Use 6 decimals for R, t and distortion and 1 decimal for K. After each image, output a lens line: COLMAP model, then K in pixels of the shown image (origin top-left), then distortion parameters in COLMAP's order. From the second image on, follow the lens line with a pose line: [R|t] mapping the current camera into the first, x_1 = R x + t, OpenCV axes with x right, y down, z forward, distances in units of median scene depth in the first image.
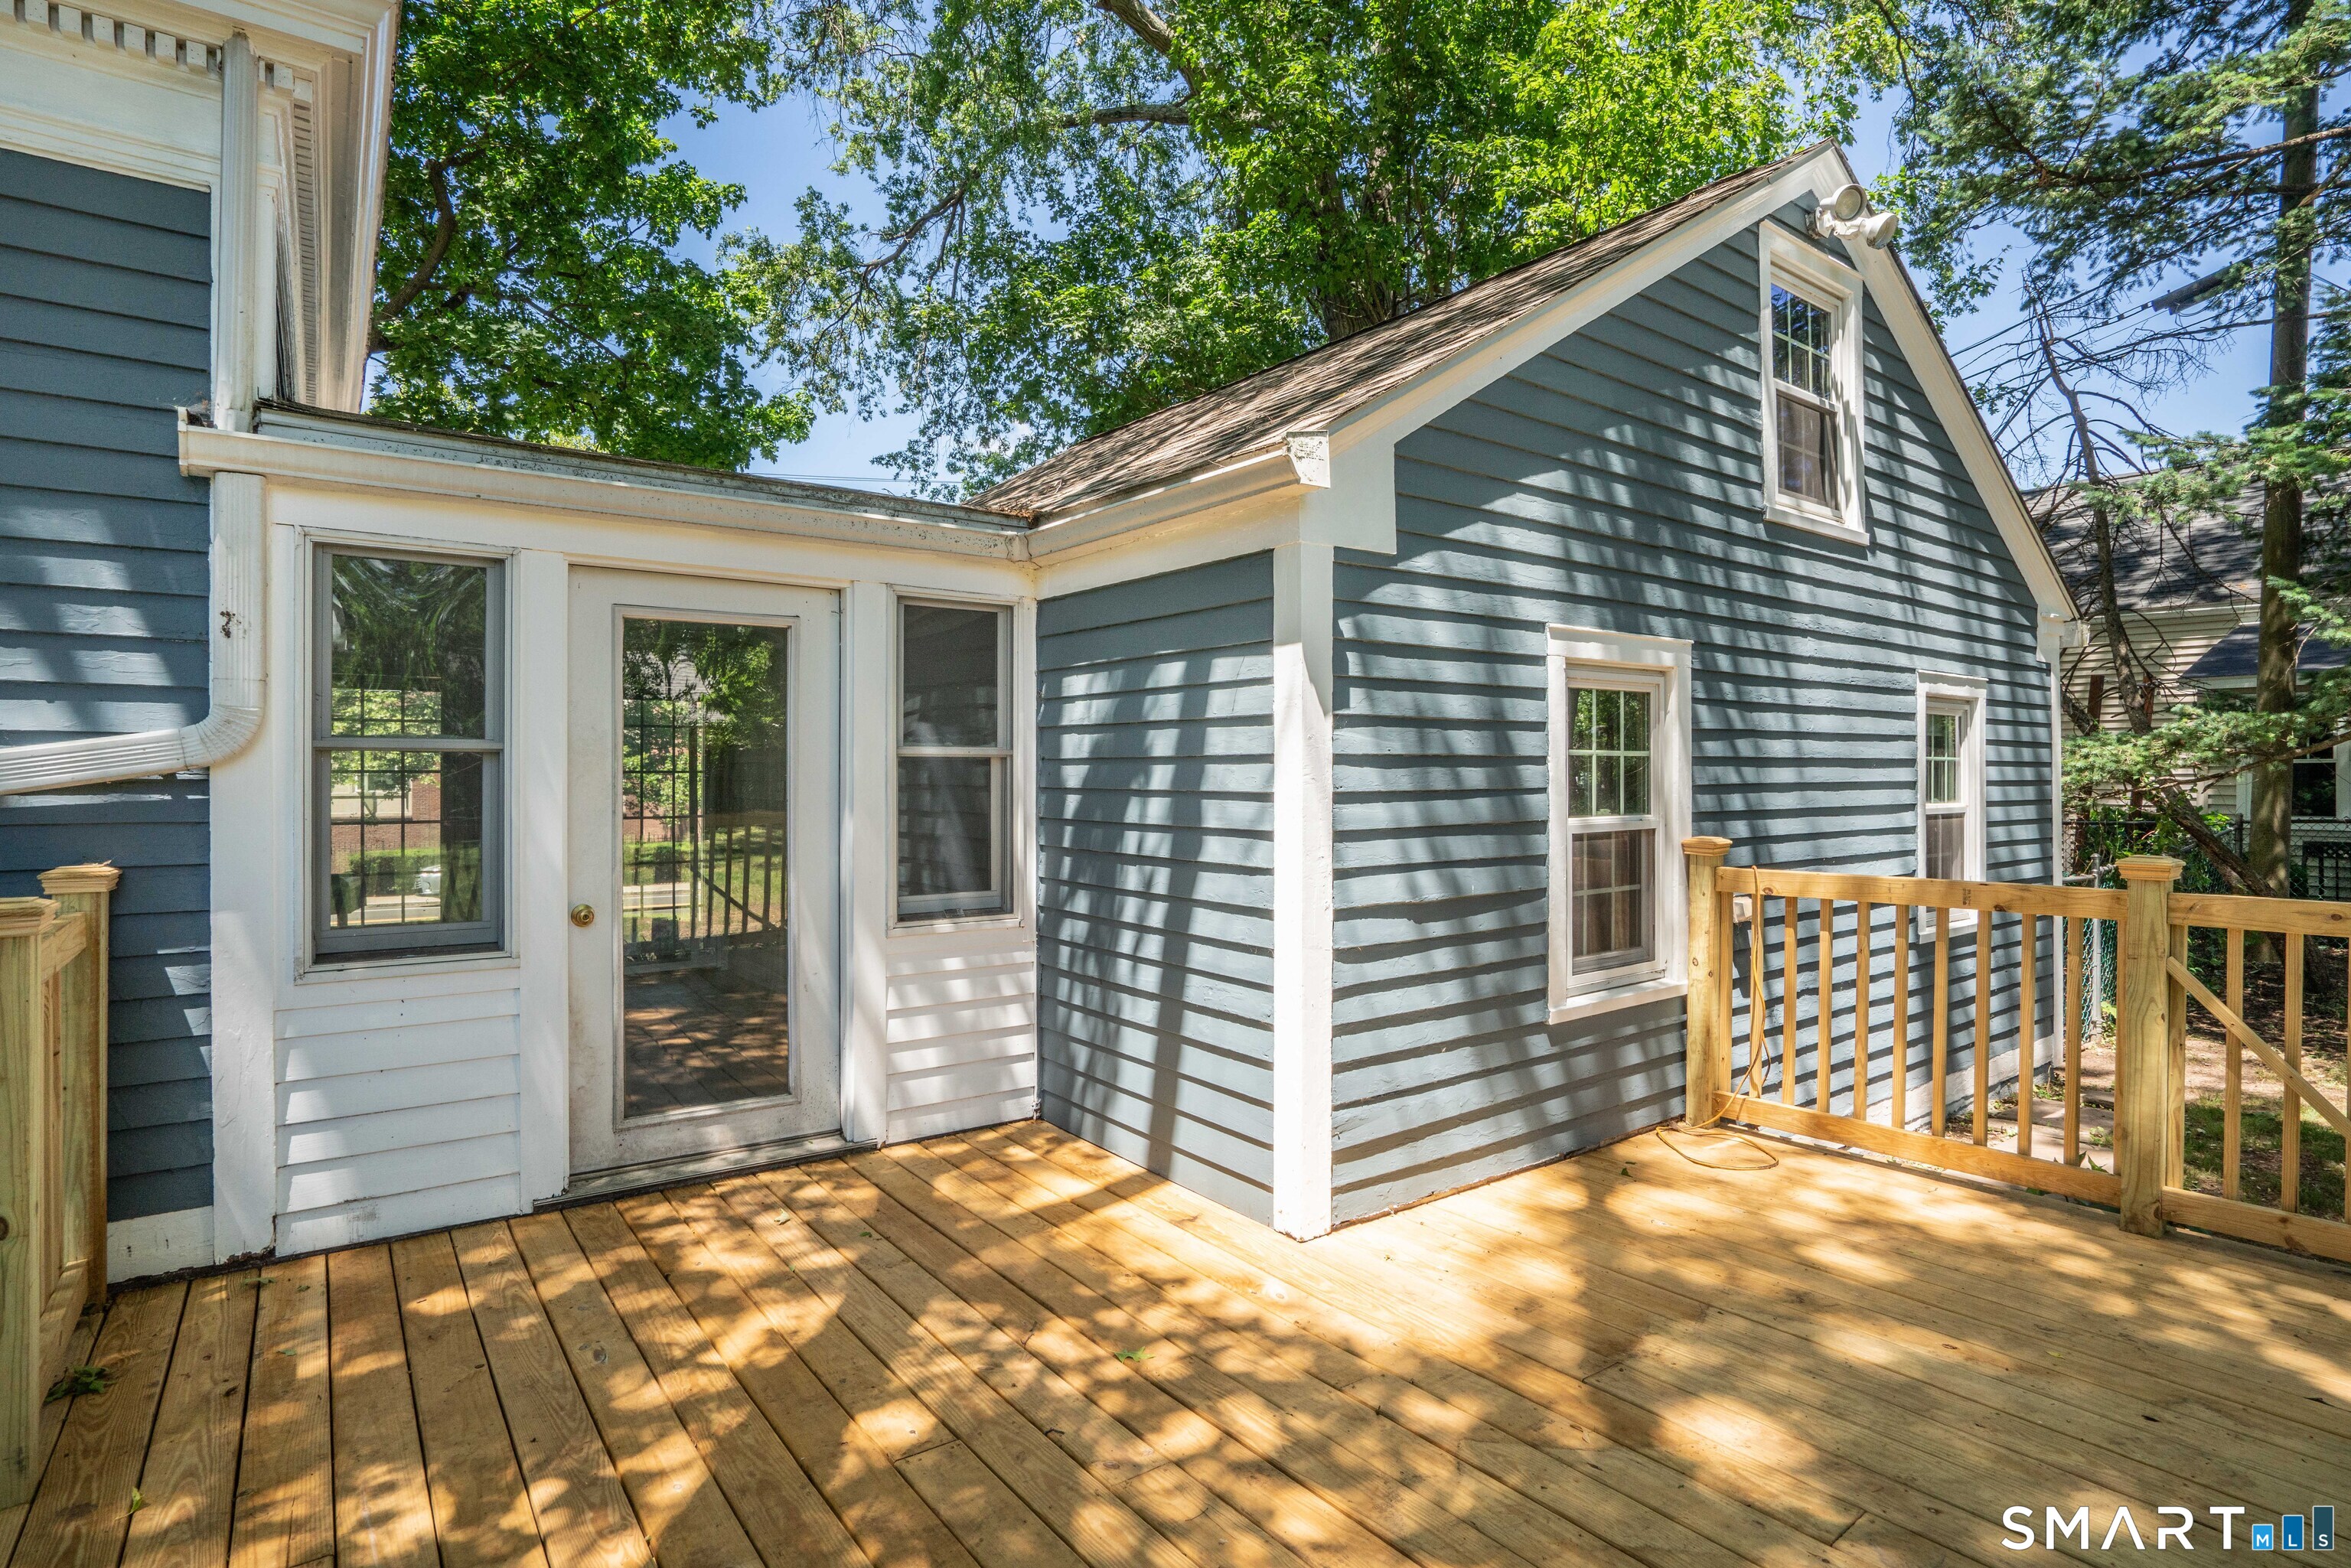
lens RADIAL K [[1216.2, 0, 1165.3], [0, 1216.2, 776.4], [0, 0, 1]] dist [-0.019923, 0.001425]
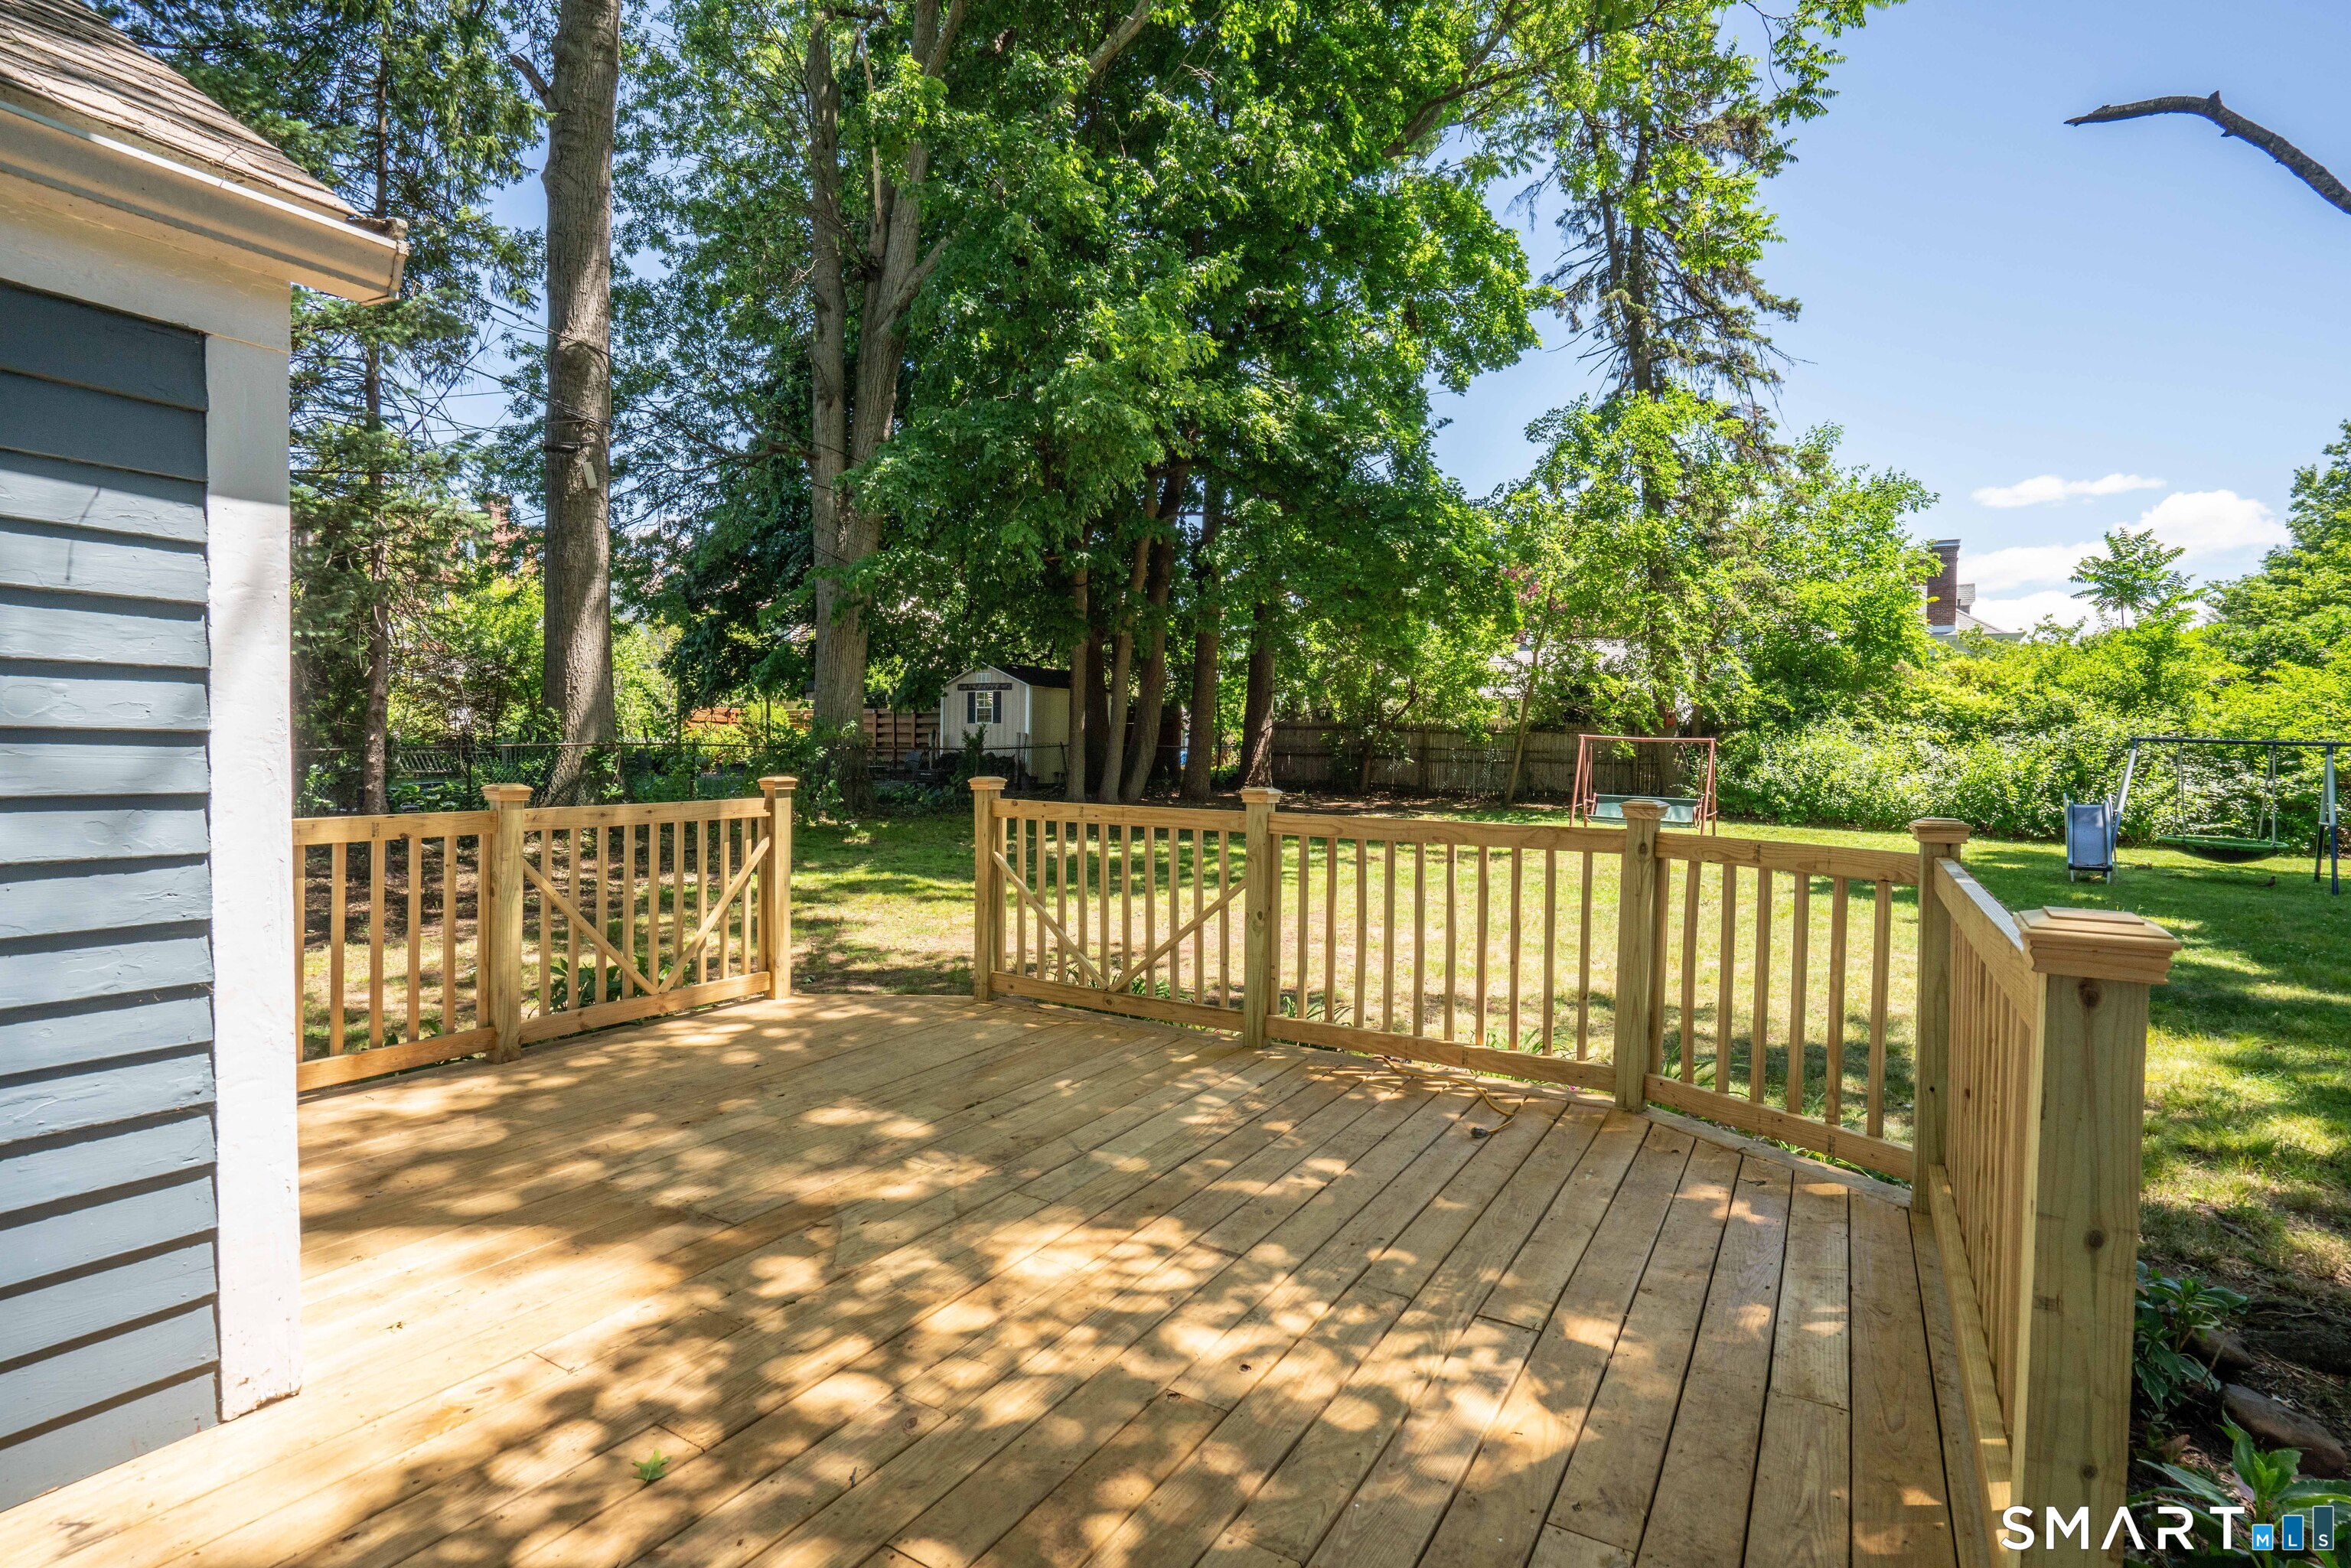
lens RADIAL K [[1075.5, 0, 1188.5], [0, 1075.5, 774.7], [0, 0, 1]] dist [0.001355, -0.000226]
pose [[-0.366756, -0.028189, 0.929890, -0.597853], [-0.012397, 0.999600, 0.025413, 0.015163], [-0.930235, -0.002207, -0.366959, 0.726068]]
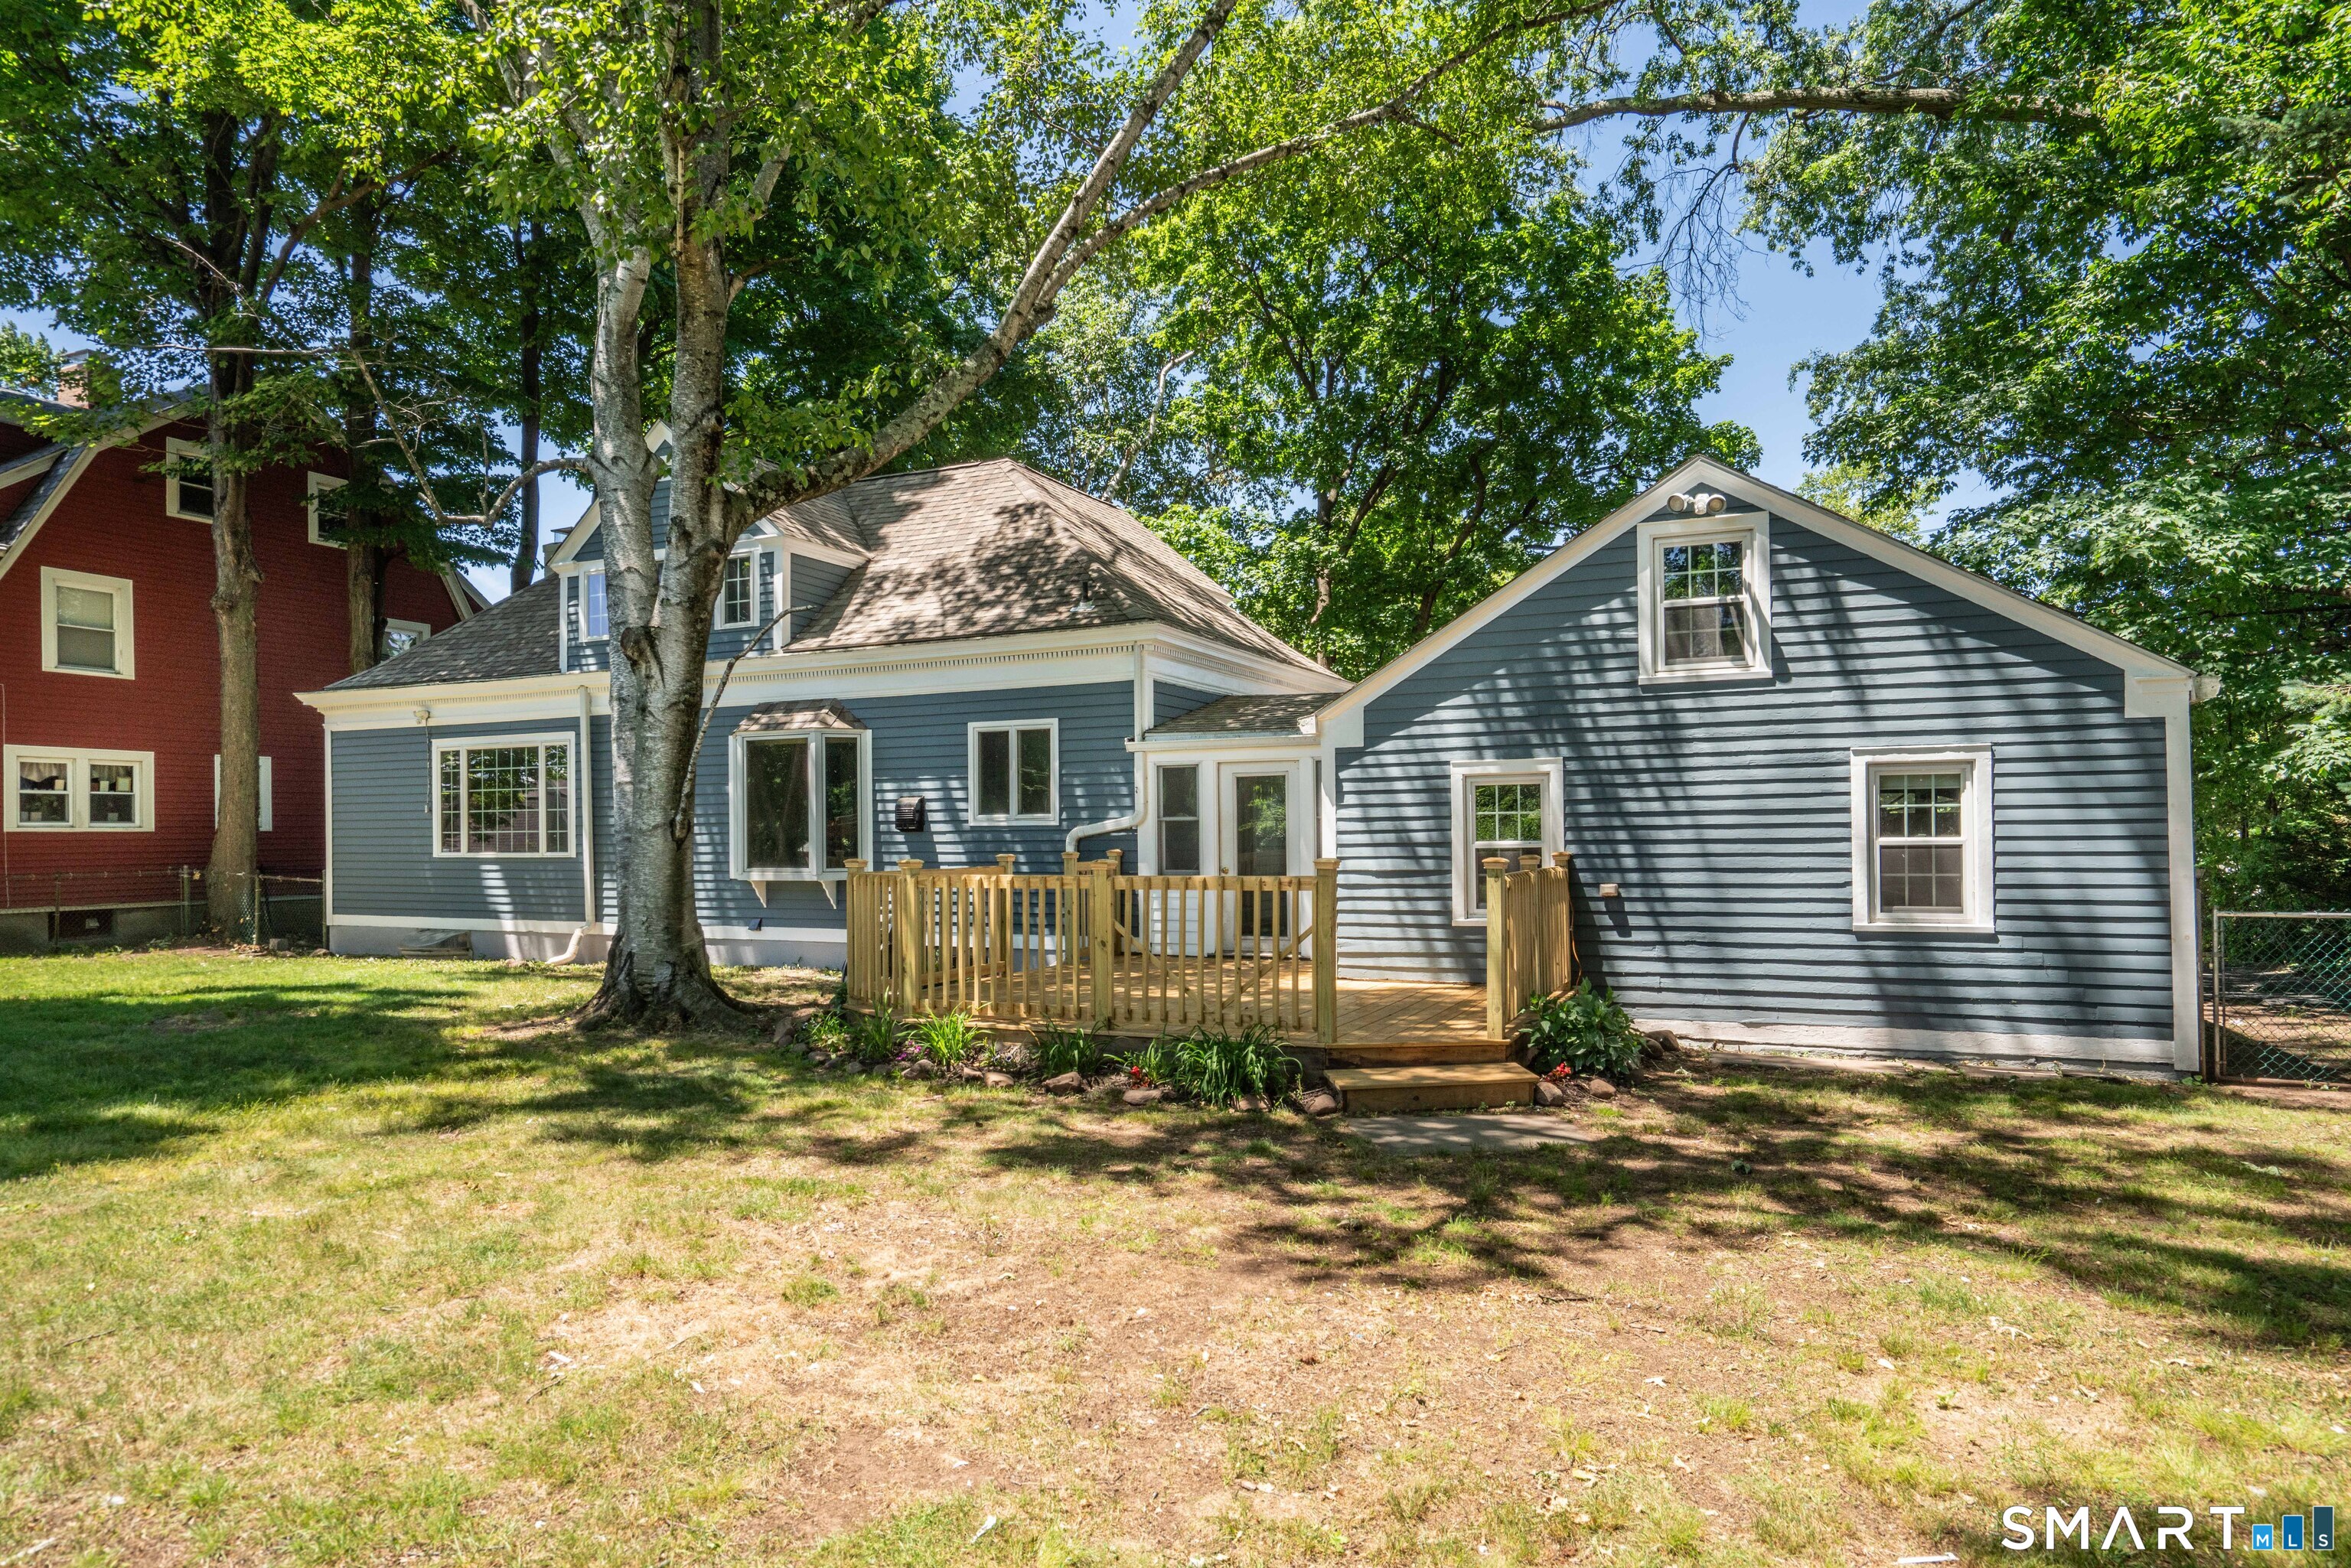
lens RADIAL K [[1376.4, 0, 1156.0], [0, 1376.4, 800.9], [0, 0, 1]] dist [-0.026076, 0.004245]
pose [[0.464543, -0.023339, -0.885243, 2.856270], [0.012314, 0.999726, -0.019896, 0.001032], [0.885465, -0.001659, 0.464703, -0.931360]]
